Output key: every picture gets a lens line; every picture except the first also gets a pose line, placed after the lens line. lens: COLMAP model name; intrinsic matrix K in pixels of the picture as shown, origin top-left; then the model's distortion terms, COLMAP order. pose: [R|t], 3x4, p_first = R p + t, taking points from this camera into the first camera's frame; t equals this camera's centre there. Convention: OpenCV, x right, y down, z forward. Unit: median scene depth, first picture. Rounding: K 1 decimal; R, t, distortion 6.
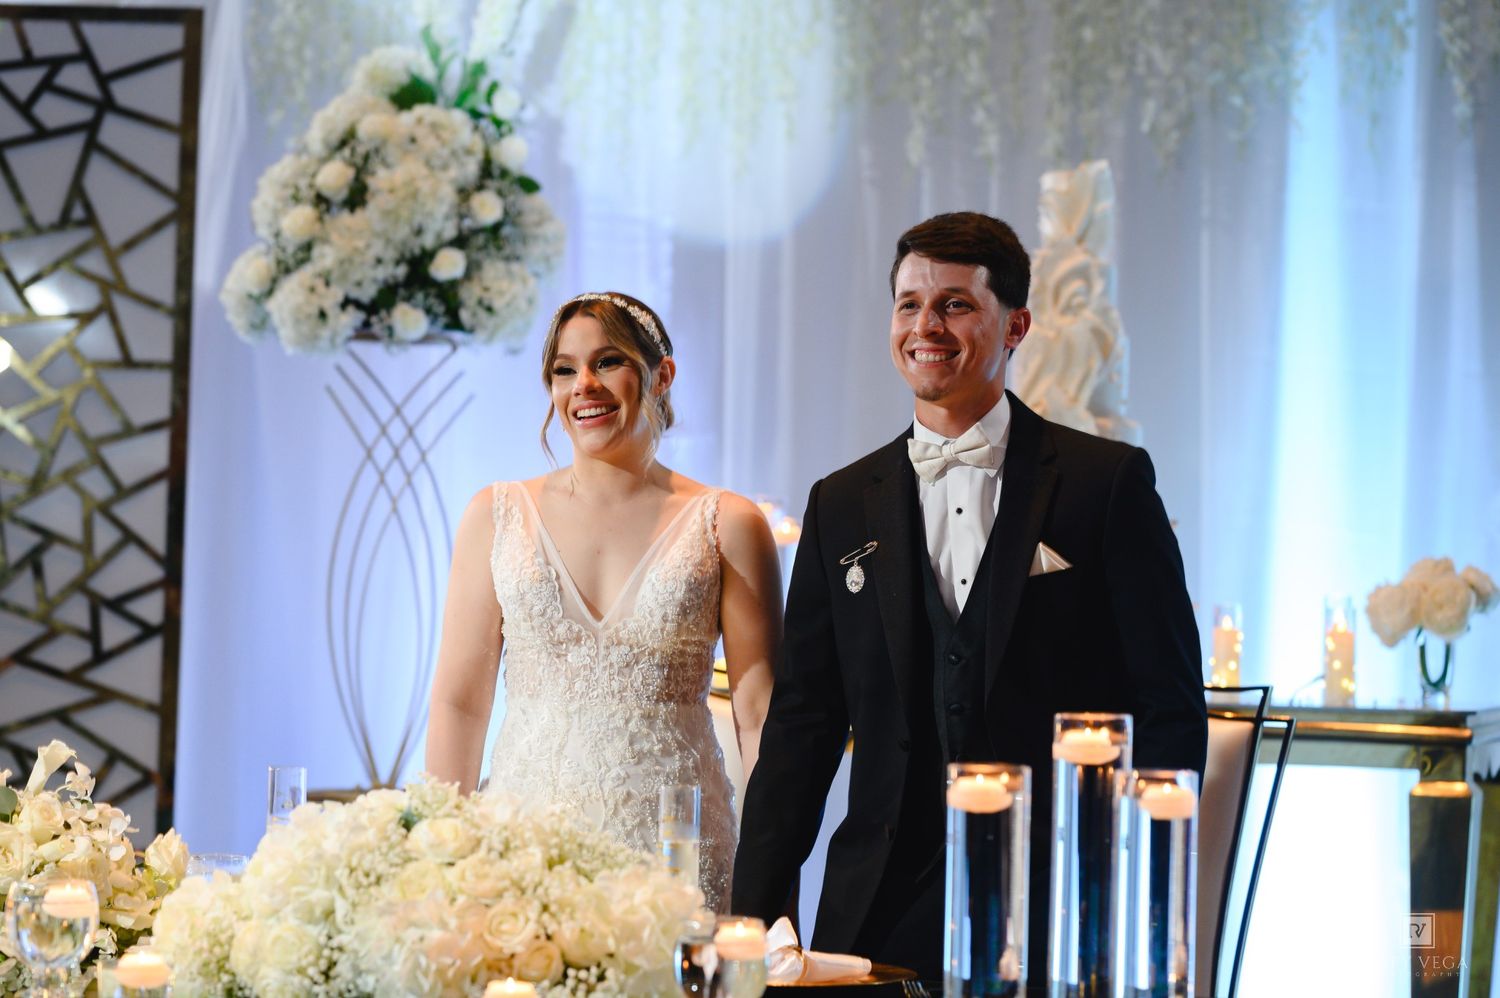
lens RADIAL K [[3686.2, 0, 740.0], [0, 3686.2, 496.8], [0, 0, 1]] dist [-0.001052, 0.000000]
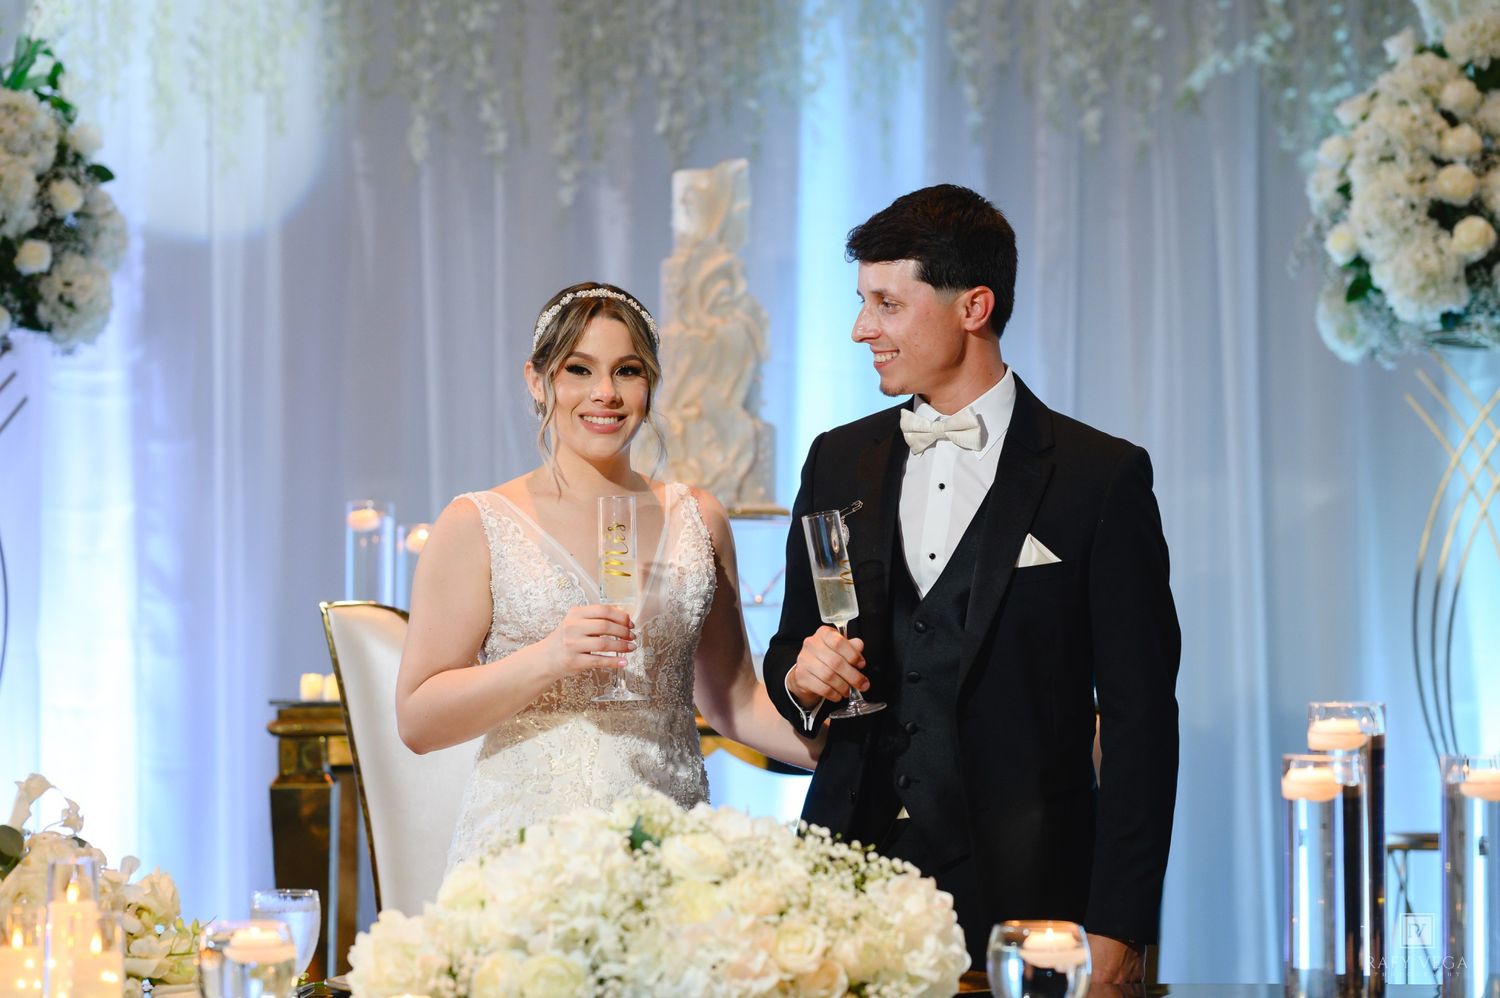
lens RADIAL K [[3686.2, 0, 759.6], [0, 3686.2, 507.1], [0, 0, 1]] dist [-0.001052, 0.000000]
pose [[0.940453, -0.012378, 0.339699, -0.221840], [0.012975, 0.999916, 0.000516, 0.001919], [-0.339677, 0.003922, 0.940534, 0.062624]]
